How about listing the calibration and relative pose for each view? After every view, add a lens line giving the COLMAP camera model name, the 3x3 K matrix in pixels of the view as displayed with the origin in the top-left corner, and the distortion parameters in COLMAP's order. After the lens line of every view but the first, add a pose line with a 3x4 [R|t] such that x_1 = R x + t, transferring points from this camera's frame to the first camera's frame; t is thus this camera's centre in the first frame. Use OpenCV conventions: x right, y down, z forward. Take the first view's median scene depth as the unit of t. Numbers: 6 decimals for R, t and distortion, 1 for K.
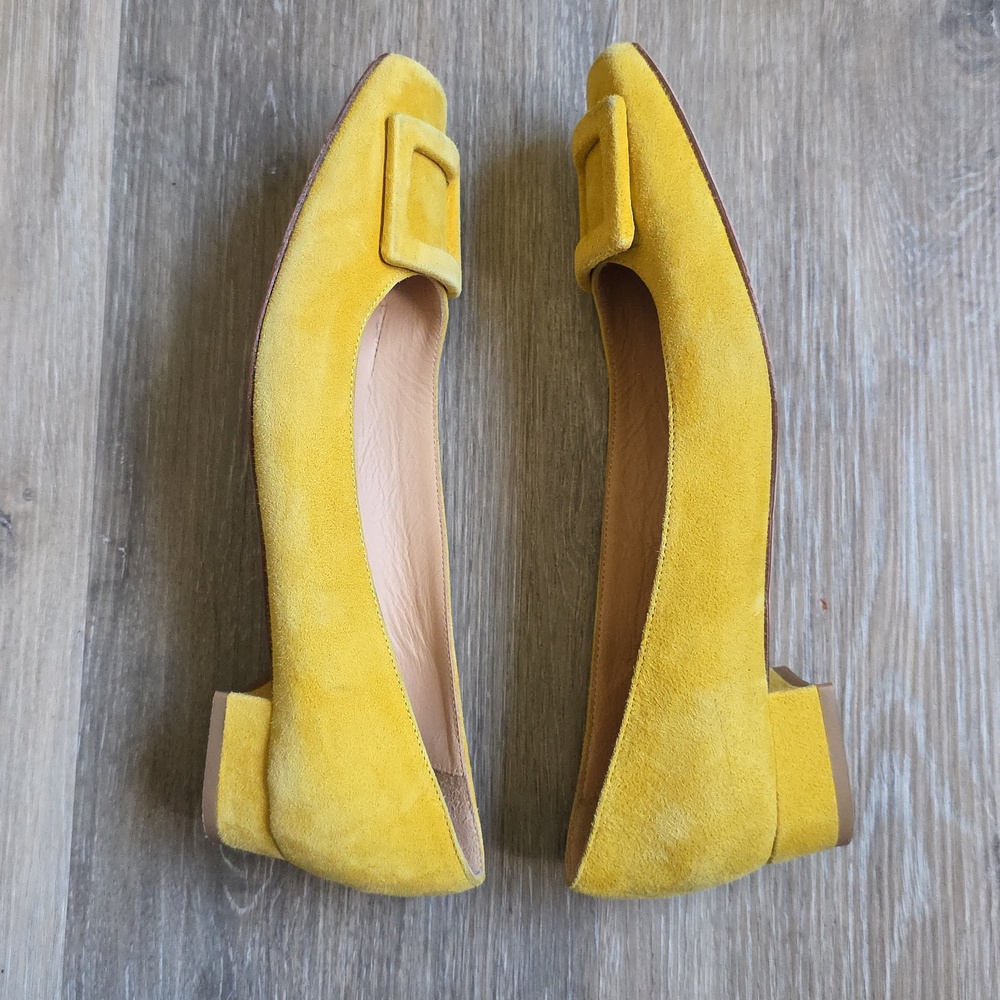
lens RADIAL K [[1523.5, 0, 491.5], [0, 1523.5, 523.6], [0, 0, 1]] dist [0.043452, 0.000000]
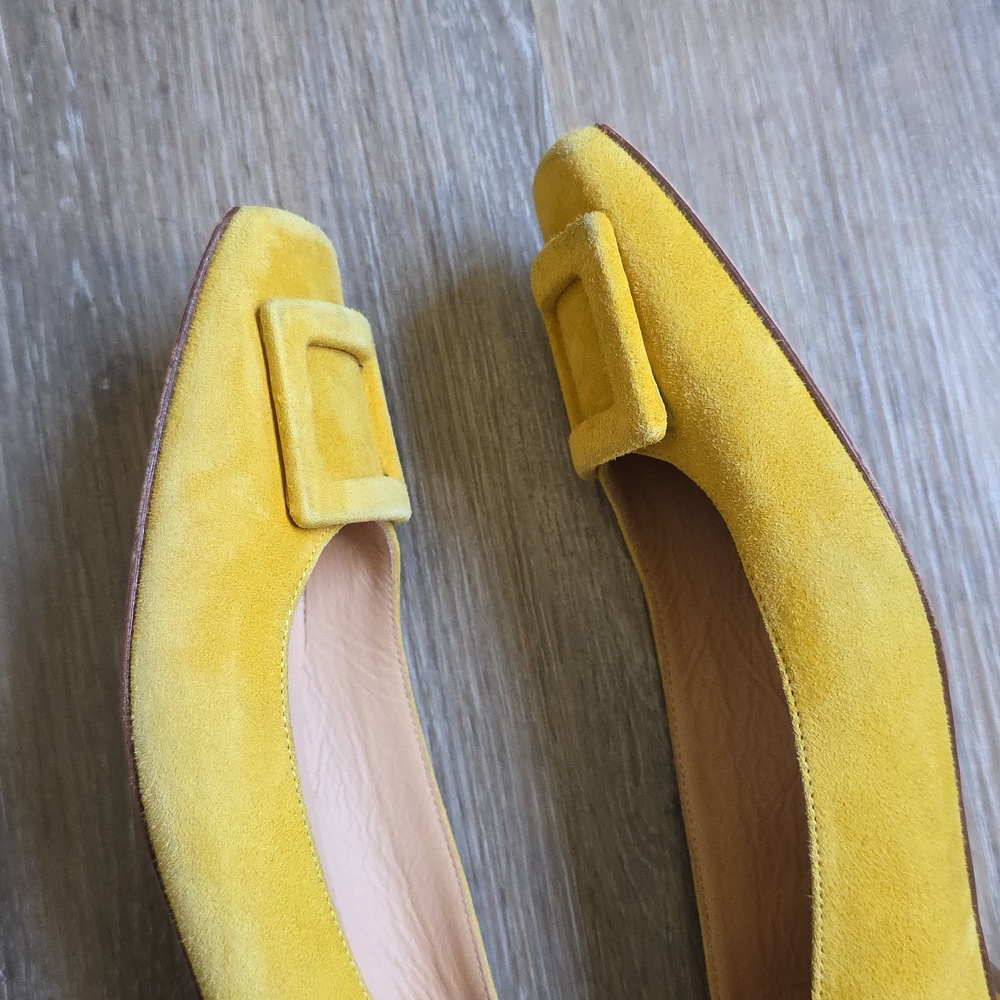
lens RADIAL K [[1523.5, 0, 507.6], [0, 1523.5, 522.4], [0, 0, 1]] dist [0.043452, 0.000000]
pose [[0.977246, -0.203611, 0.059446, -0.018912], [0.203562, 0.979037, 0.006934, -0.144306], [-0.059612, 0.005324, 0.998207, 0.311158]]
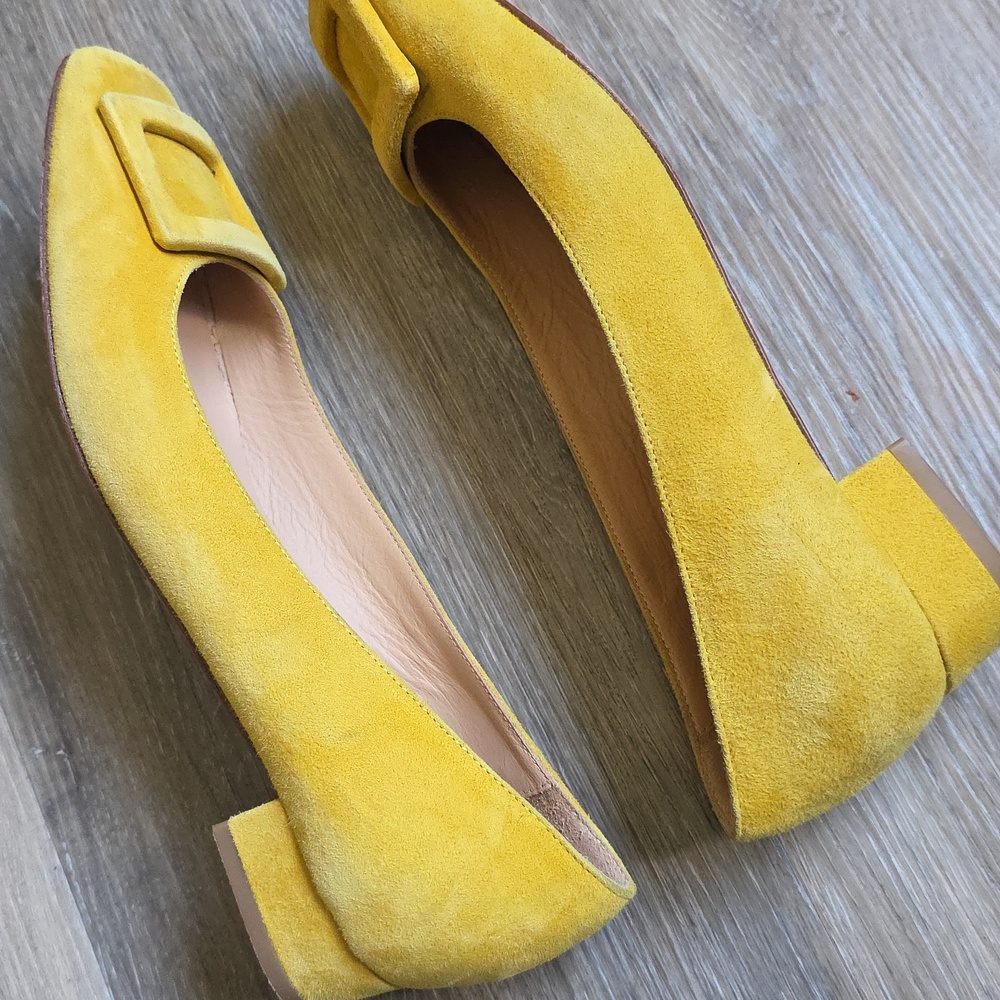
lens RADIAL K [[1523.5, 0, 500.4], [0, 1523.5, 522.2], [0, 0, 1]] dist [0.043452, 0.000000]
pose [[0.885807, -0.463288, 0.026650, -0.000331], [0.461426, 0.873232, -0.156692, 0.150628], [0.049322, 0.151096, 0.987288, 0.198772]]
